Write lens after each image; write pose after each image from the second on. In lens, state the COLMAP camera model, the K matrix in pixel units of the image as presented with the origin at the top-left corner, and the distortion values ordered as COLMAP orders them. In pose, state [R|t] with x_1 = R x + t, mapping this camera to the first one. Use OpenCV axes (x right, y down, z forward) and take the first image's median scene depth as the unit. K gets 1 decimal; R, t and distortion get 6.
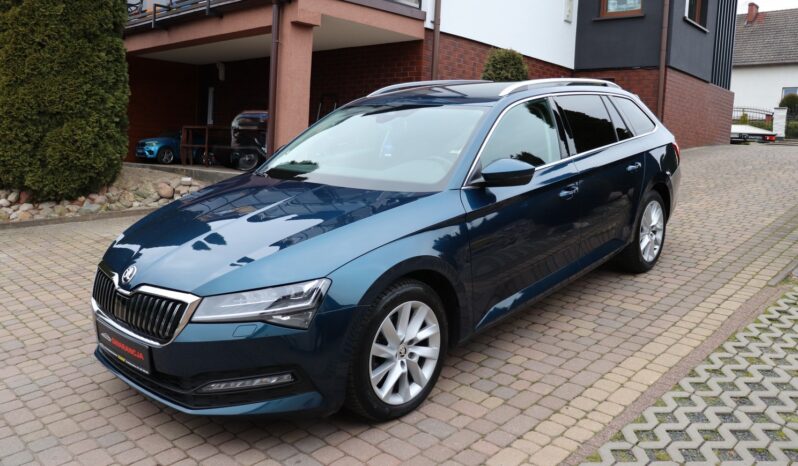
lens RADIAL K [[652.9, 0, 397.6], [0, 652.9, 233.2], [0, 0, 1]] dist [-0.103399, 0.017271]
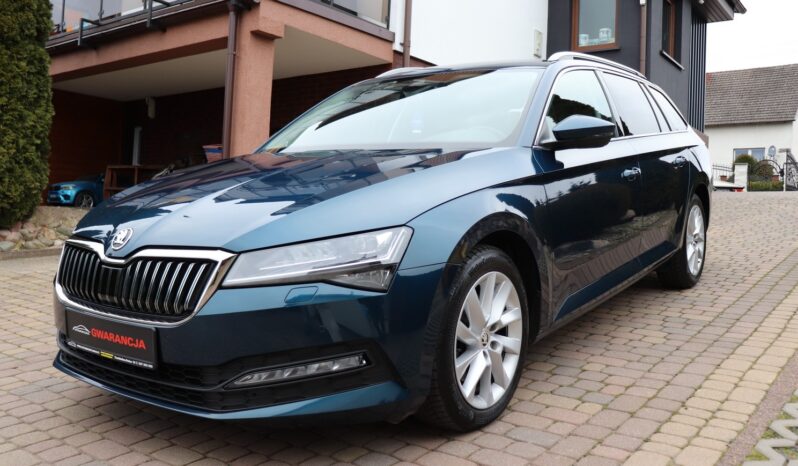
lens RADIAL K [[713.7, 0, 394.8], [0, 713.7, 233.2], [0, 0, 1]] dist [-0.093327, 0.069780]
pose [[0.994883, -0.007606, 0.100750, -0.156667], [0.019138, 0.993298, -0.113989, 0.130372], [-0.099208, 0.115334, 0.988360, 0.139591]]
